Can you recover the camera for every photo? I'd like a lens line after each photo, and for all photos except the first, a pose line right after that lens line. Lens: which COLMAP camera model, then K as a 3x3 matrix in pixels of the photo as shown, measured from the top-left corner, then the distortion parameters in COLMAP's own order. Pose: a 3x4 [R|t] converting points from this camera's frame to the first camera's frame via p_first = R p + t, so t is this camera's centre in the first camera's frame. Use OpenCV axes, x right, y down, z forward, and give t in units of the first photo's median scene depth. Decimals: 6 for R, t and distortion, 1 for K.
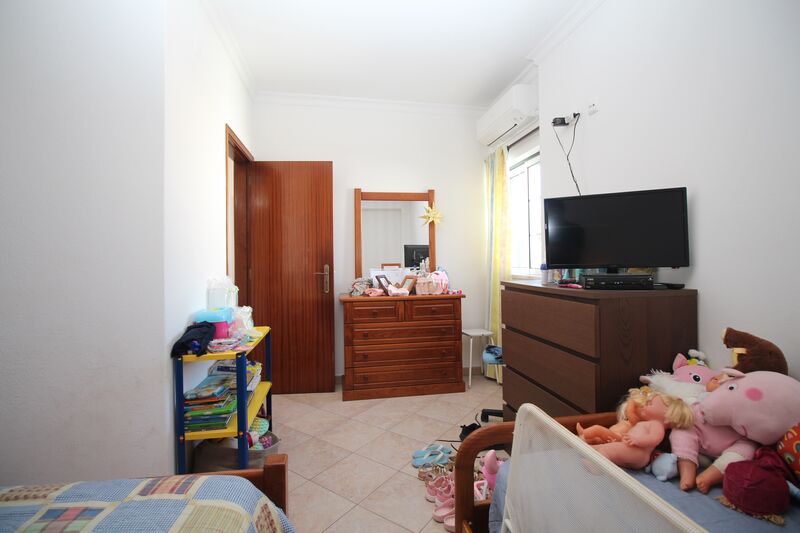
lens RADIAL K [[367.9, 0, 399.7], [0, 367.9, 256.0], [0, 0, 1]] dist [-0.004284, -0.009491]
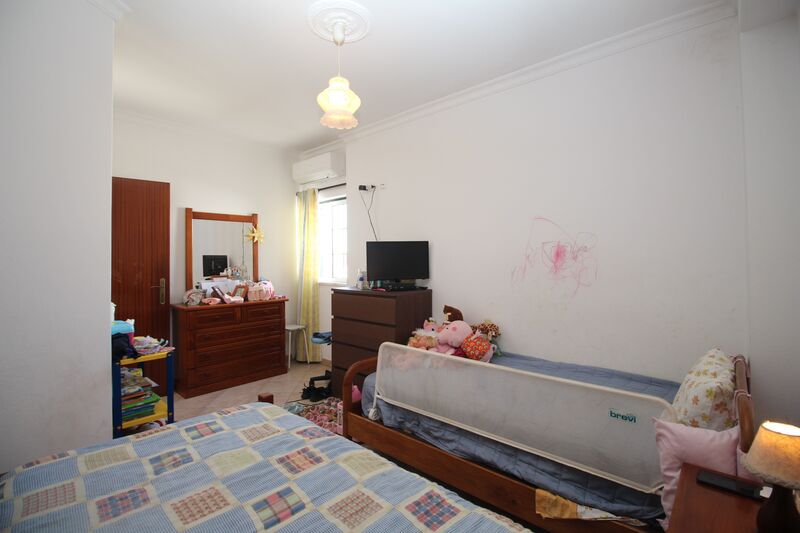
lens RADIAL K [[367.9, 0, 402.3], [0, 367.9, 260.5], [0, 0, 1]] dist [-0.004284, -0.009491]
pose [[0.783946, 0.006374, 0.620796, -0.373455], [-0.009809, 0.999950, 0.002120, -0.044361], [-0.620751, -0.007751, 0.783969, -0.326915]]
